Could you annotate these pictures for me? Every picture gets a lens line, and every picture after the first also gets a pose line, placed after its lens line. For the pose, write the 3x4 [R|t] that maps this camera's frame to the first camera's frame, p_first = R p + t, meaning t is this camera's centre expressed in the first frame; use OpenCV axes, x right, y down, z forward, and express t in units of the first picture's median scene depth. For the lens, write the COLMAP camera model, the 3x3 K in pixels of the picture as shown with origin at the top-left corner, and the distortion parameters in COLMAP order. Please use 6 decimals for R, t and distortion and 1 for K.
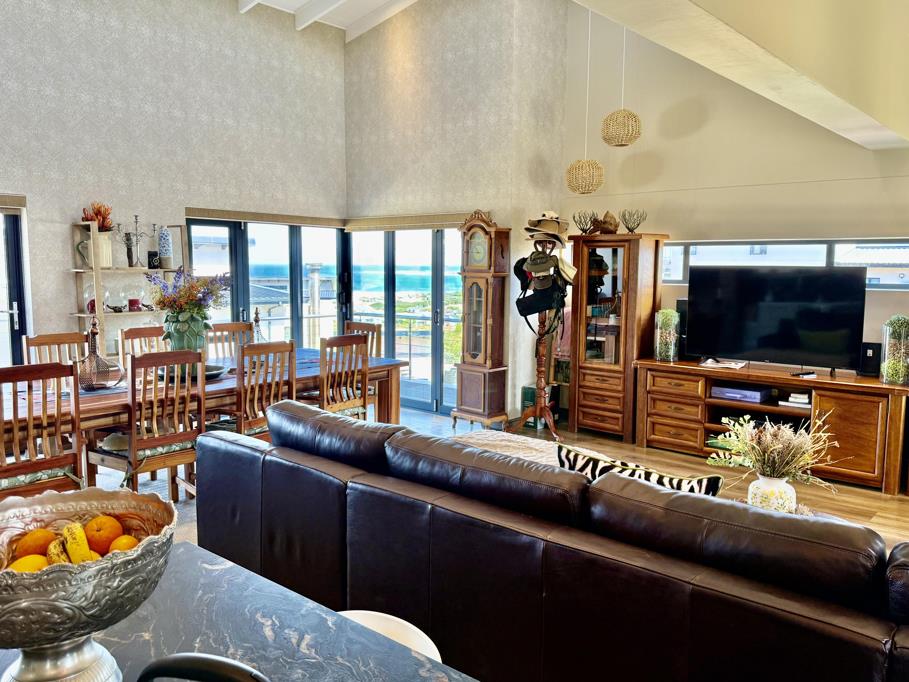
lens RADIAL K [[735.2, 0, 454.5], [0, 735.2, 341.0], [0, 0, 1]] dist [0.141950, -0.230469]
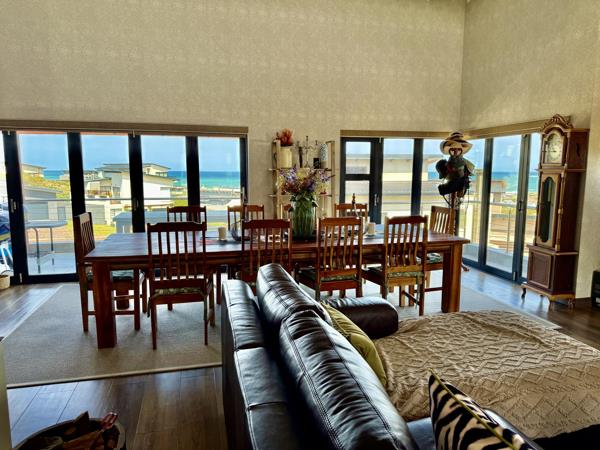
lens RADIAL K [[423.8, 0, 300.0], [0, 423.8, 225.0], [0, 0, 1]] dist [0.097442, -0.132619]
pose [[0.815793, 0.069377, -0.574168, 0.105248], [-0.057930, 0.997588, 0.038231, -0.007345], [0.575436, 0.002073, 0.817844, 0.219035]]
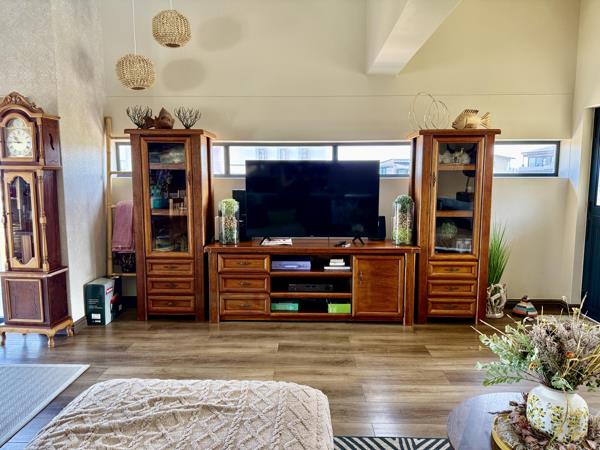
lens RADIAL K [[423.8, 0, 300.0], [0, 423.8, 225.0], [0, 0, 1]] dist [0.097442, -0.132619]
pose [[0.772030, -0.080800, 0.630429, -0.041269], [0.073473, 0.996582, 0.037753, -0.017954], [-0.631325, 0.017173, 0.775328, 0.407374]]
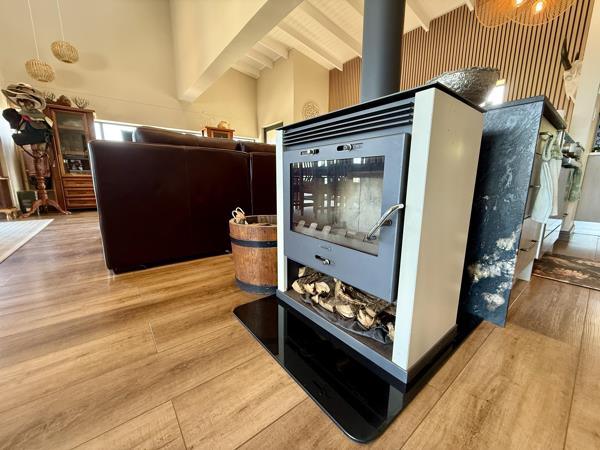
lens RADIAL K [[239.5, 0, 300.0], [0, 239.5, 225.0], [0, 0, 1]] dist [-0.000269, -0.000089]
pose [[0.188653, -0.190560, 0.963378, -0.350760], [0.098603, 0.979711, 0.174482, 0.112893], [-0.977081, 0.062075, 0.203615, 0.279926]]
